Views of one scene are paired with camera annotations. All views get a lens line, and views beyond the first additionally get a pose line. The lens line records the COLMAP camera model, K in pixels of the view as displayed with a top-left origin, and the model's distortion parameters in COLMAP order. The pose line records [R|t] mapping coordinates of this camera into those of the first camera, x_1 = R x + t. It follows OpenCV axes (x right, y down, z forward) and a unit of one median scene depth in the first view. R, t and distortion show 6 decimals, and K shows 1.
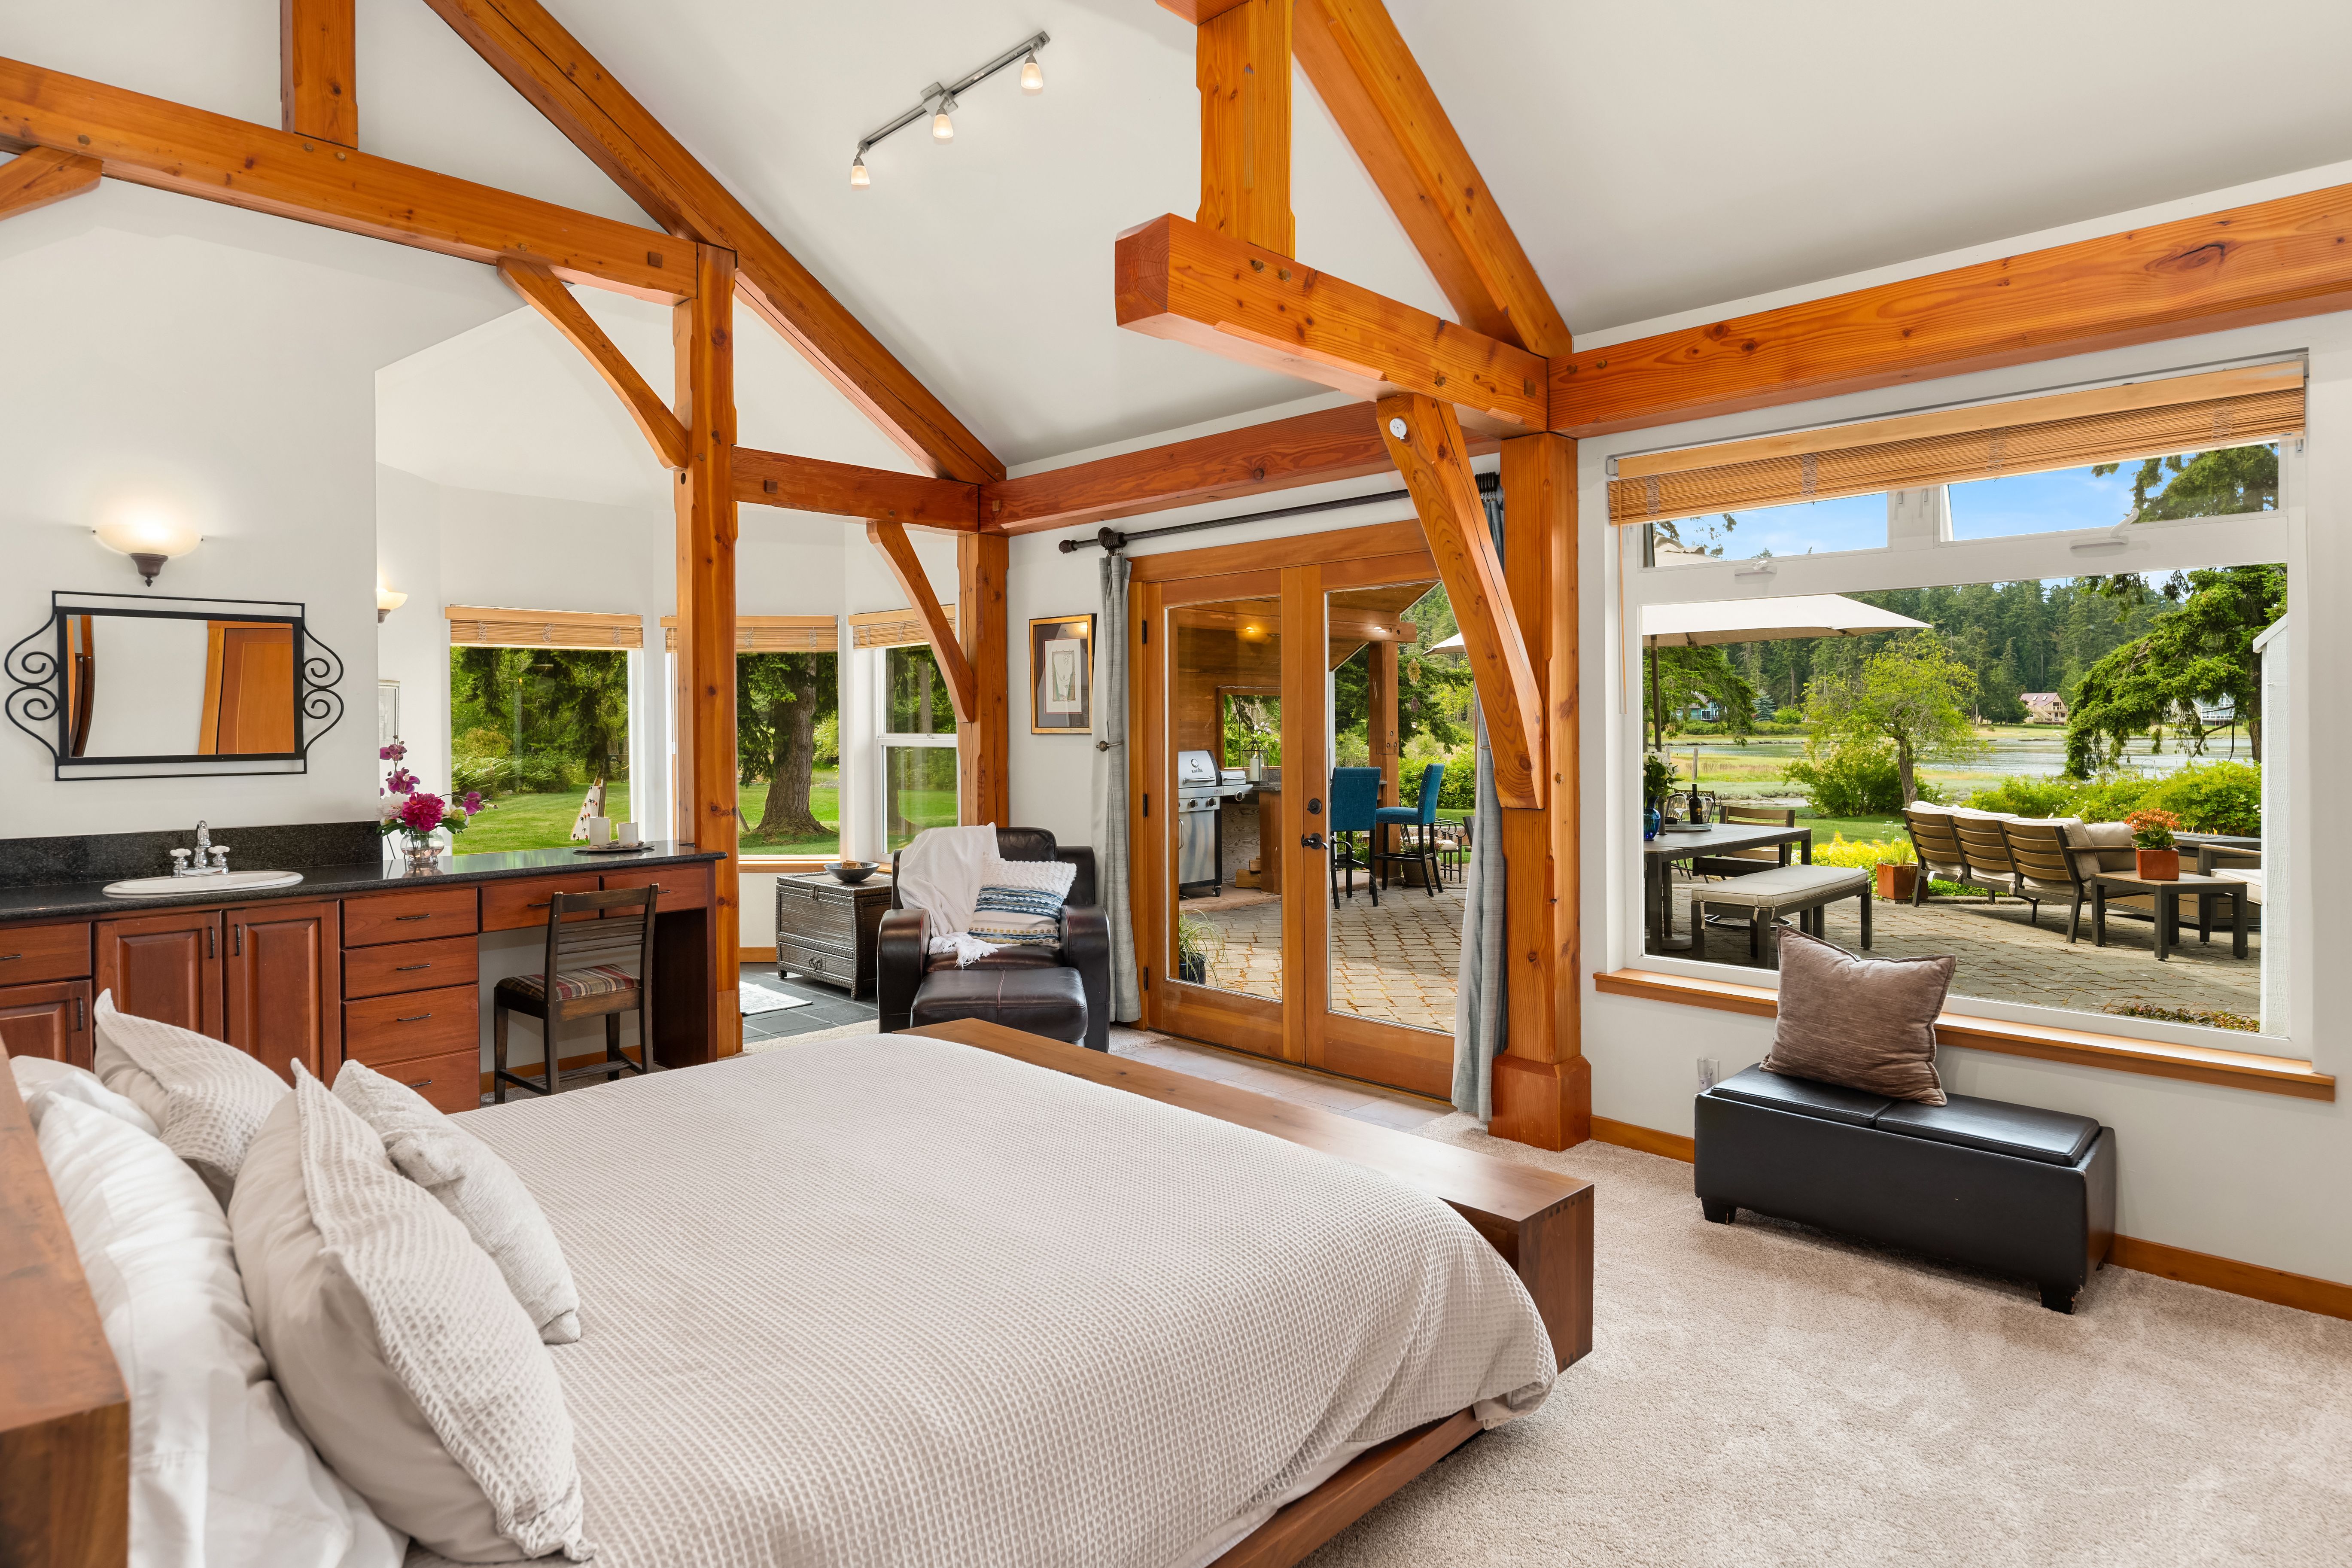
lens RADIAL K [[1319.8, 0, 1144.7], [0, 1319.8, 700.3], [0, 0, 1]] dist [-0.002215, -0.004087]
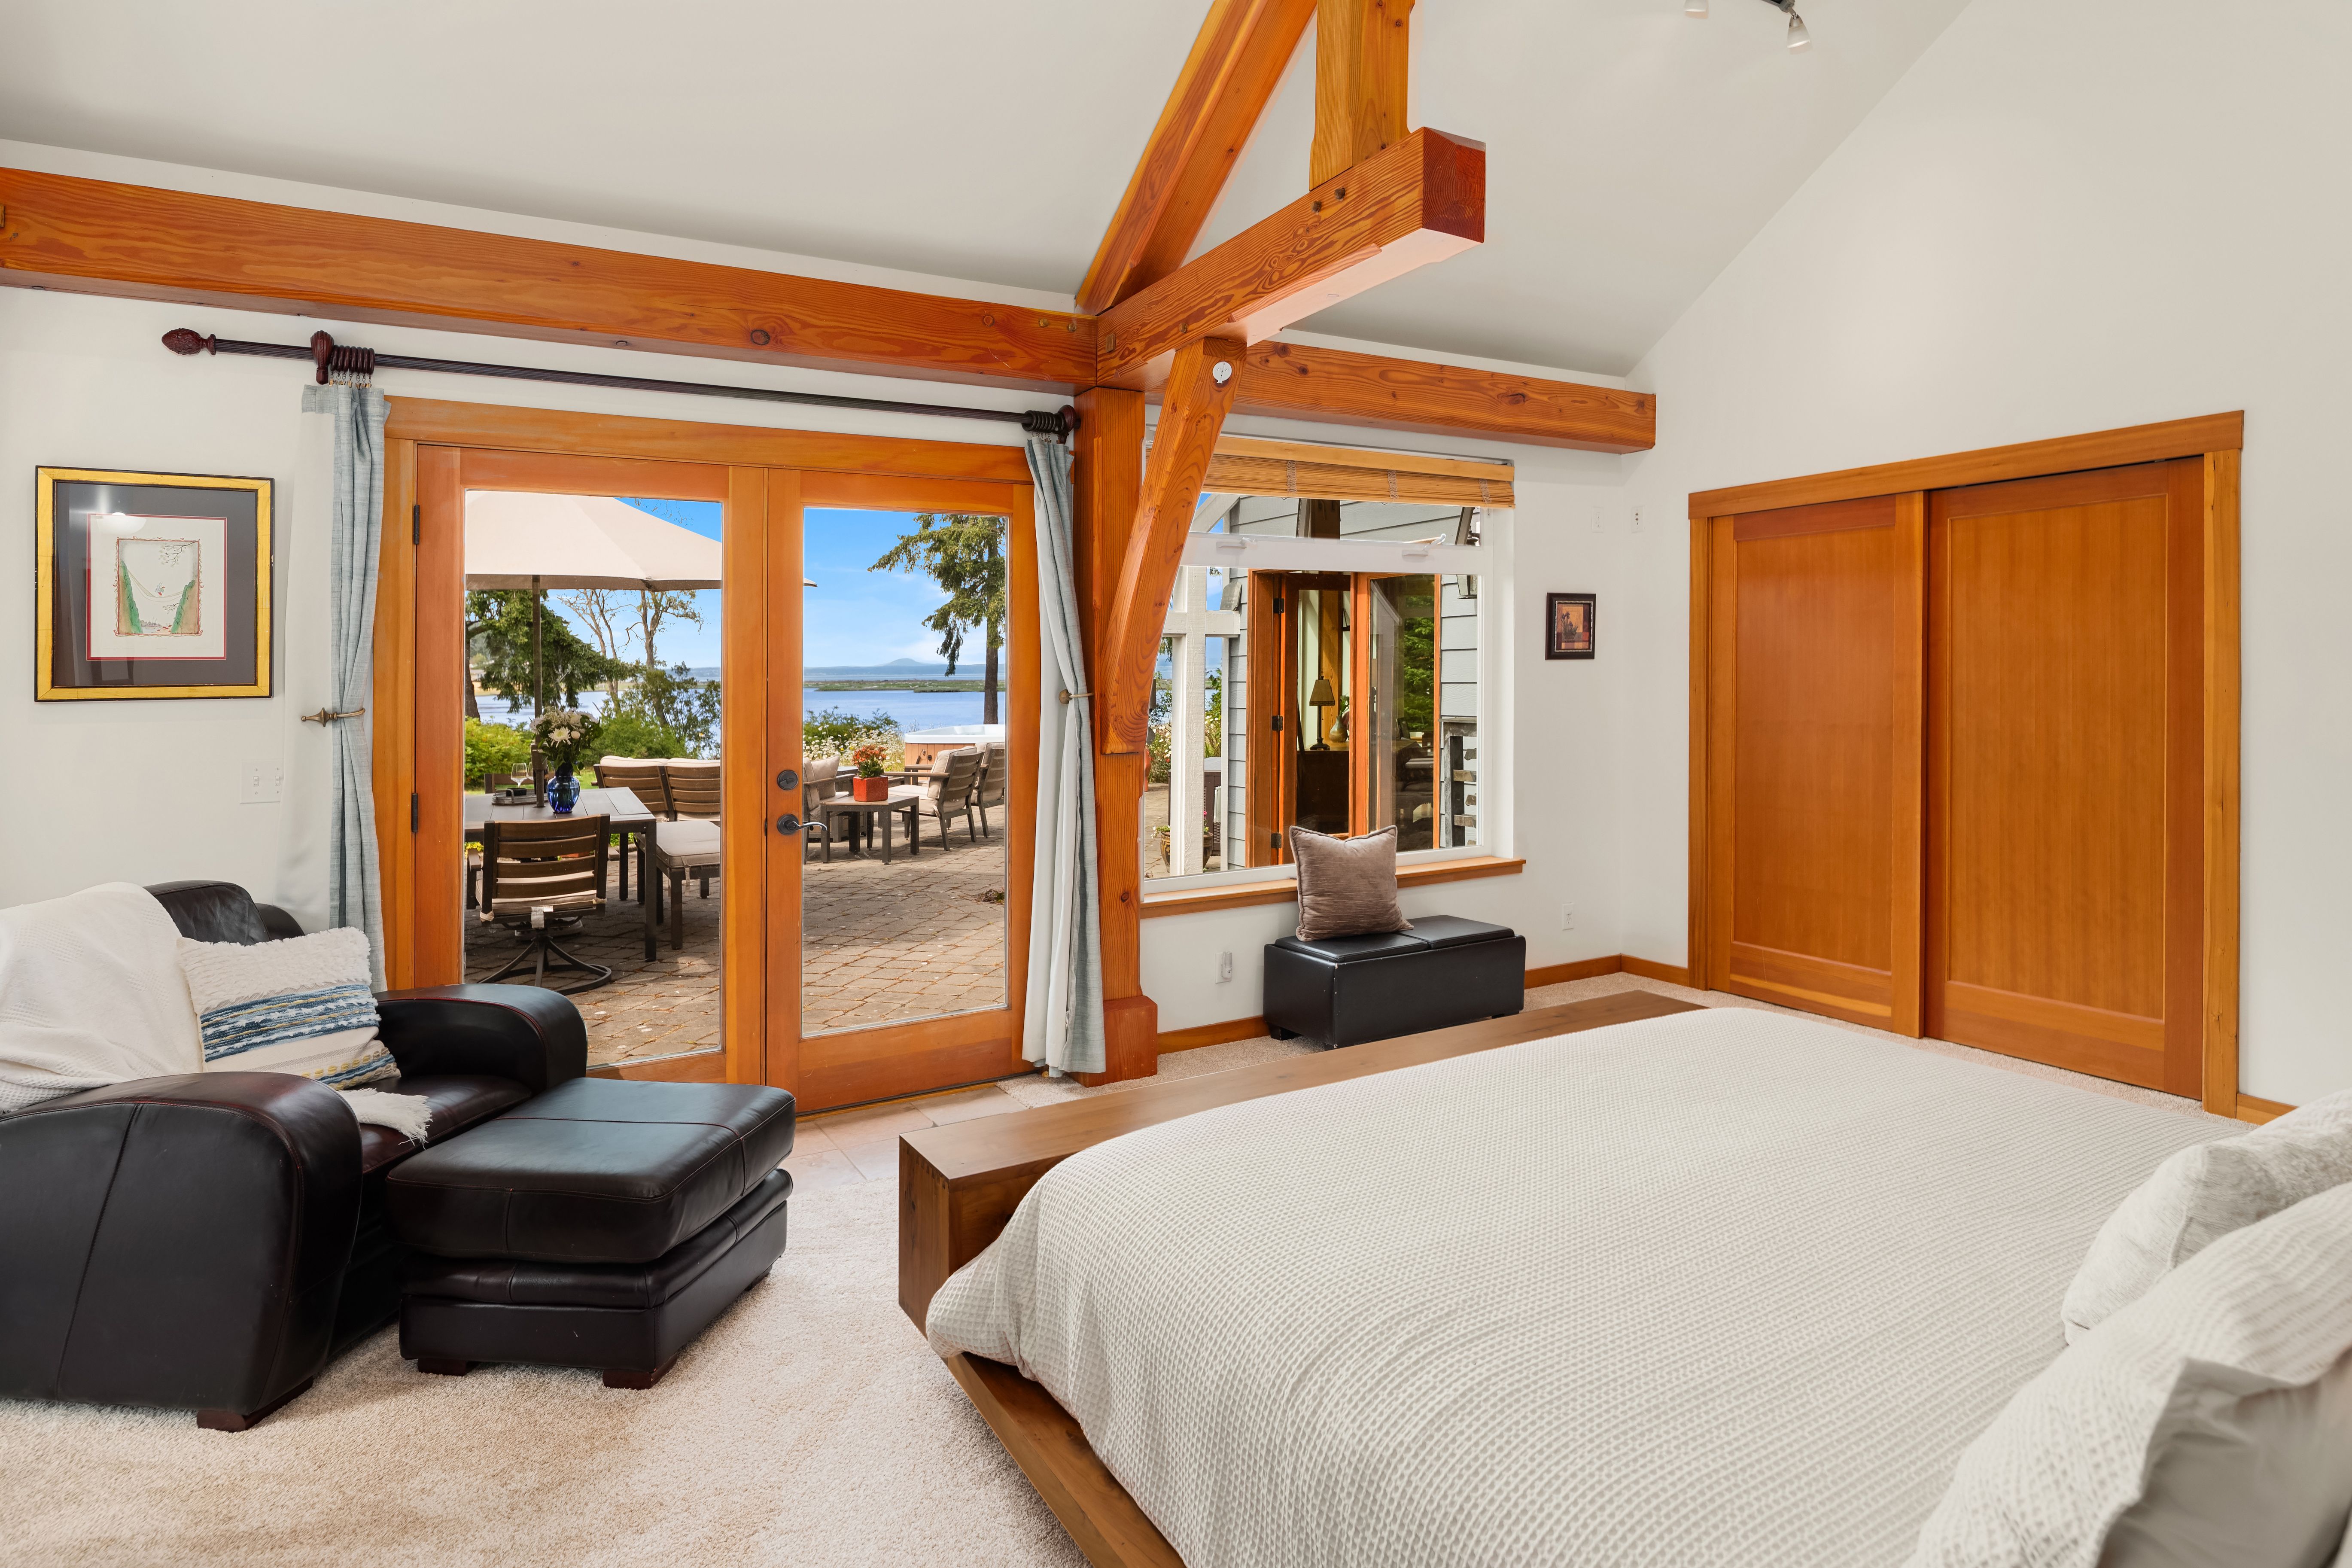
lens RADIAL K [[1319.8, 0, 1281.3], [0, 1319.8, 616.3], [0, 0, 1]] dist [-0.002215, -0.004087]
pose [[0.207987, 0.040892, 0.977277, -0.091769], [-0.005395, 0.999158, -0.040659, 0.002349], [-0.978117, 0.003184, 0.208032, 0.088756]]
